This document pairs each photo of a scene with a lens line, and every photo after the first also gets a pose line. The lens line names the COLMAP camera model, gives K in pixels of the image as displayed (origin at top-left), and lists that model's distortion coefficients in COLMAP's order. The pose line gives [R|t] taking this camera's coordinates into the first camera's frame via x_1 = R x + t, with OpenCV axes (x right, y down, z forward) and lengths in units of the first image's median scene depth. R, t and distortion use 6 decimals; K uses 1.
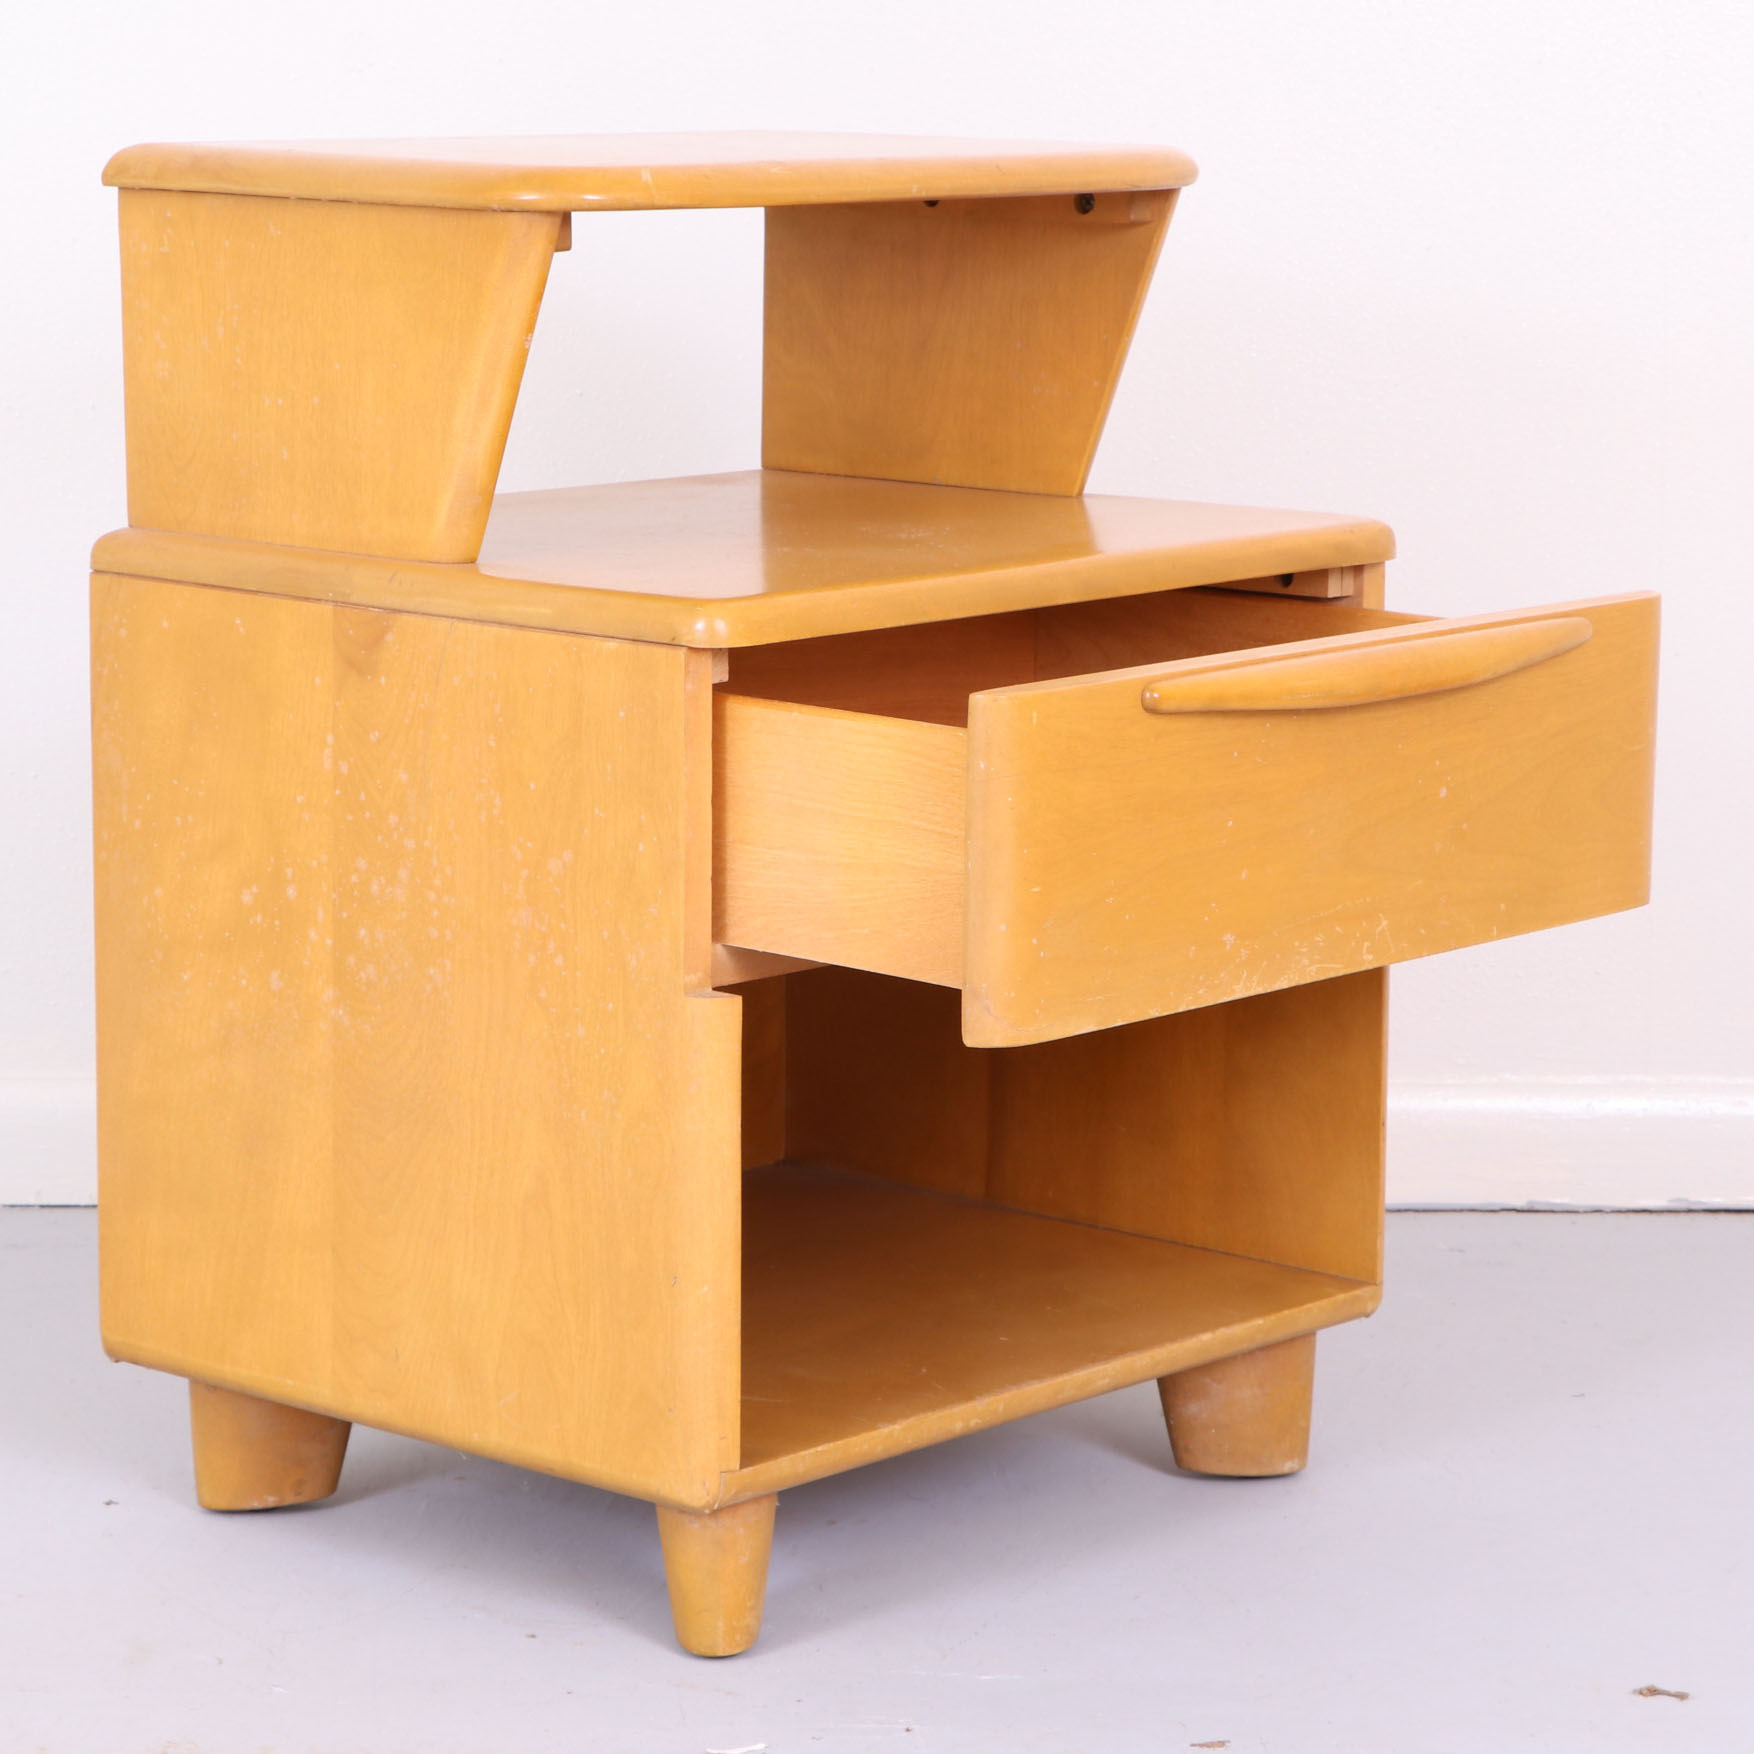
lens RADIAL K [[5038.9, 0, 877.0], [0, 5038.9, 877.0], [0, 0, 1]] dist [-0.453381, -0.112852]
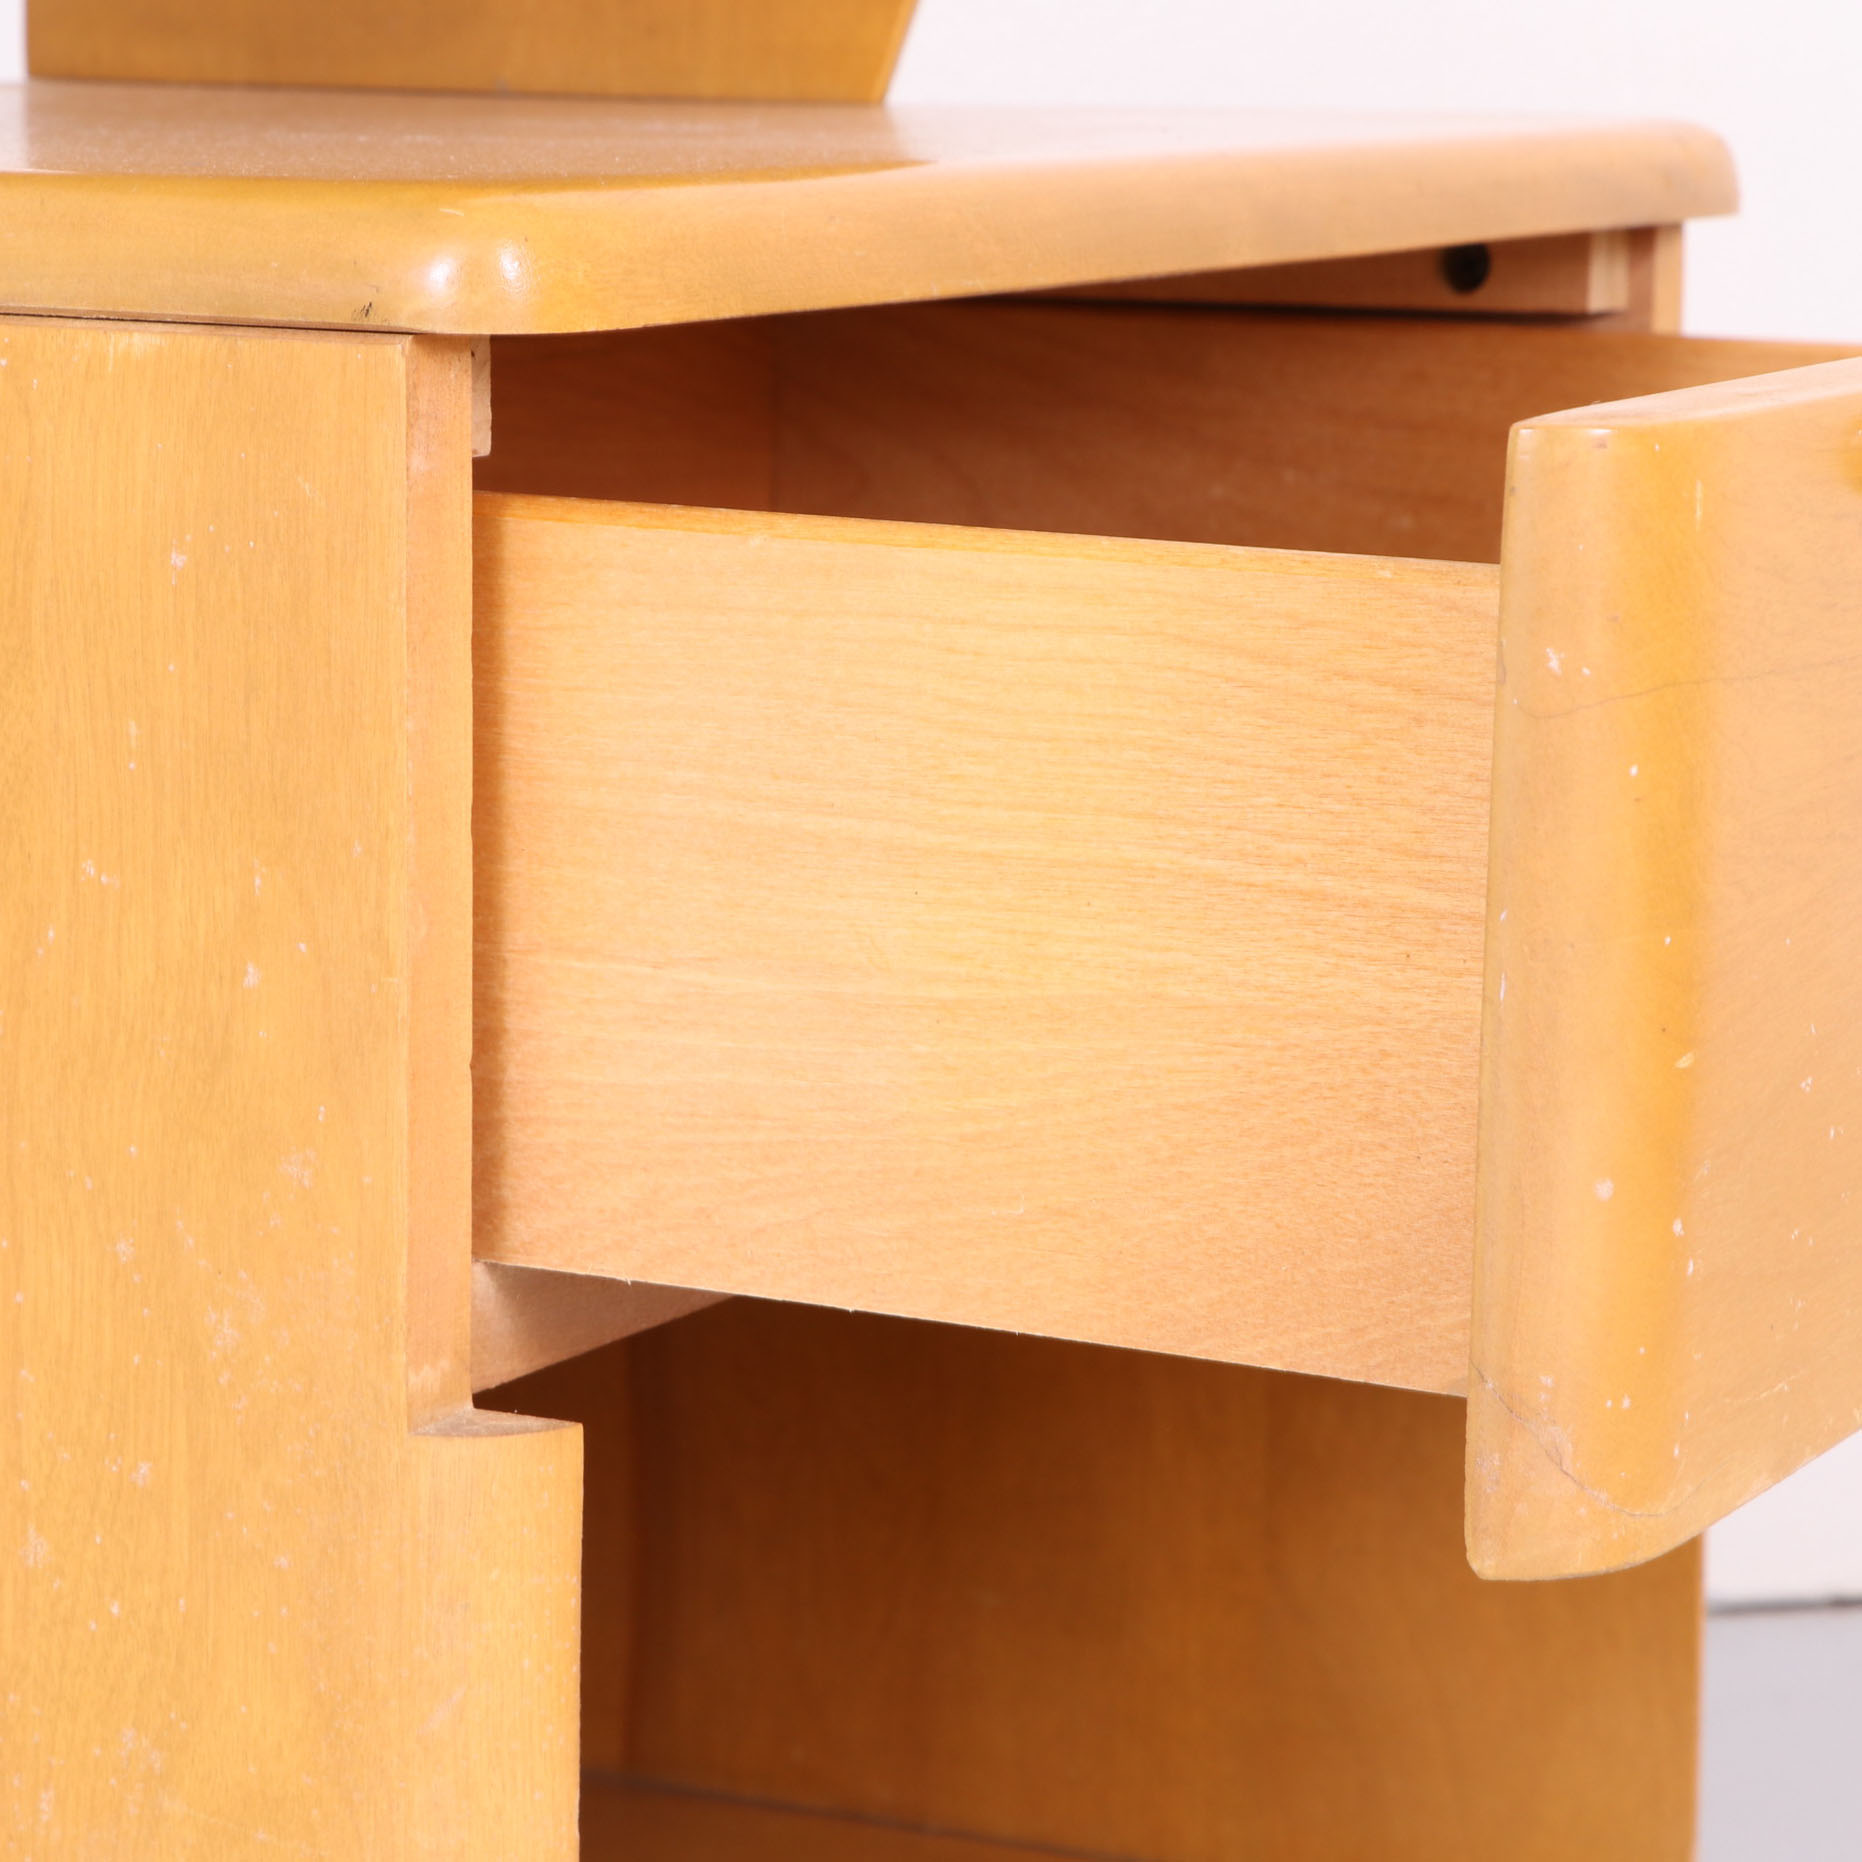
lens RADIAL K [[5957.4, 0, 931.0], [0, 5957.4, 931.0], [0, 0, 1]] dist [0.053261, -0.545761]
pose [[0.966157, -0.035109, 0.255555, -0.101849], [0.037656, 0.999278, -0.005078, -0.005207], [-0.255192, 0.014529, 0.966781, 0.622928]]
